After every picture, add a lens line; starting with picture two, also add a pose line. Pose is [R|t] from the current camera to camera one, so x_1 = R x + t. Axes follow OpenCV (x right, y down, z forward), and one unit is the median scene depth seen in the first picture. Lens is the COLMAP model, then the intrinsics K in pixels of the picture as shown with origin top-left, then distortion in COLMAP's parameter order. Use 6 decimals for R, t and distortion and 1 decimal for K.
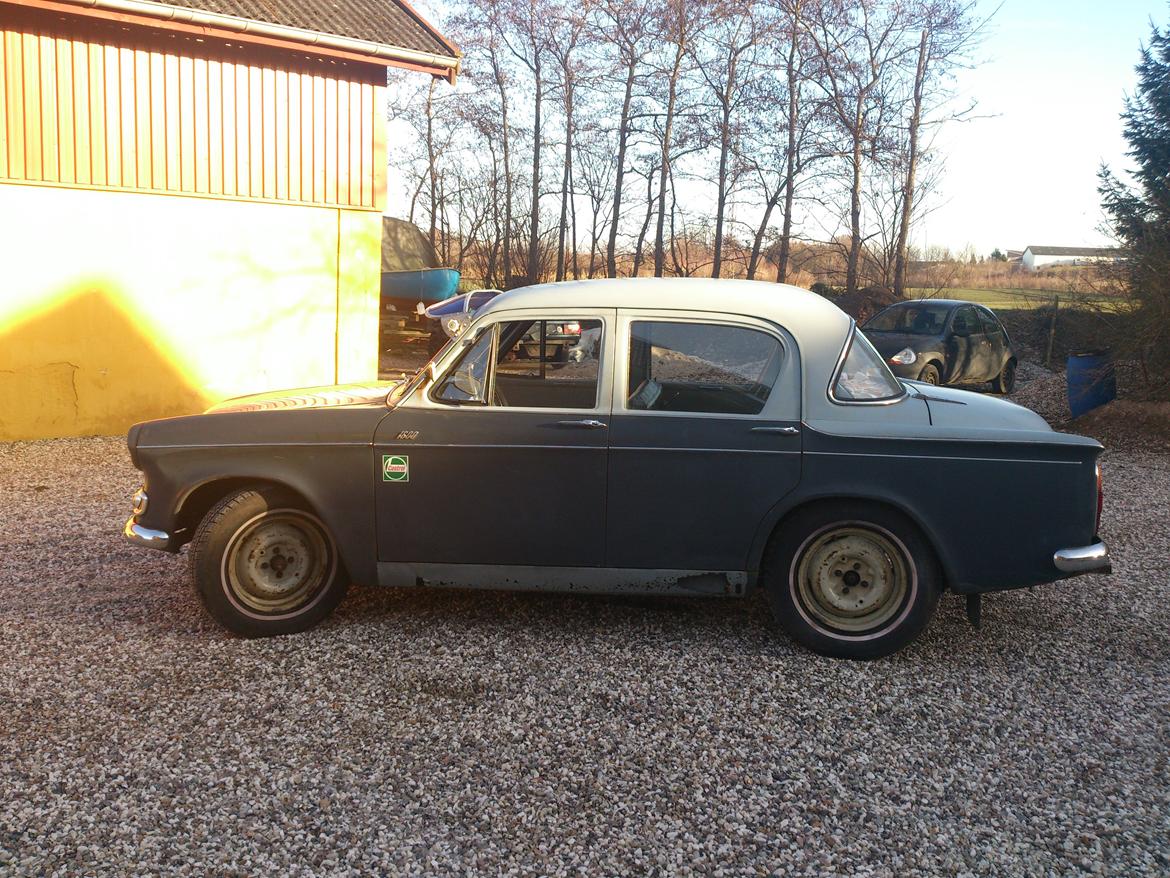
lens RADIAL K [[1208.4, 0, 587.0], [0, 1208.4, 438.8], [0, 0, 1]] dist [0.160615, -0.424332]
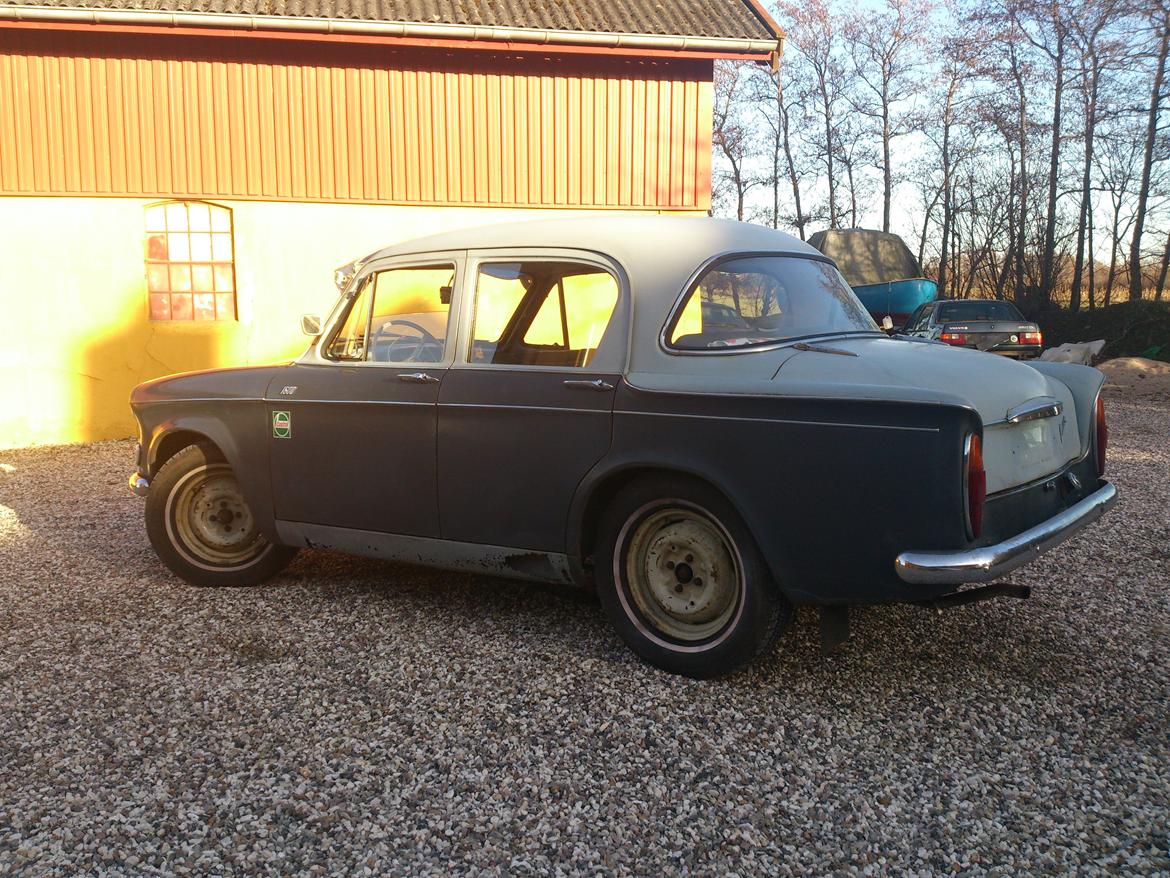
lens RADIAL K [[1189.5, 0, 583.9], [0, 1189.5, 455.1], [0, 0, 1]] dist [0.141057, -0.286472]
pose [[0.854312, 0.033115, -0.518704, 0.545526], [-0.042896, 0.999056, -0.006870, 0.044230], [0.517987, 0.028120, 0.854926, 0.289421]]
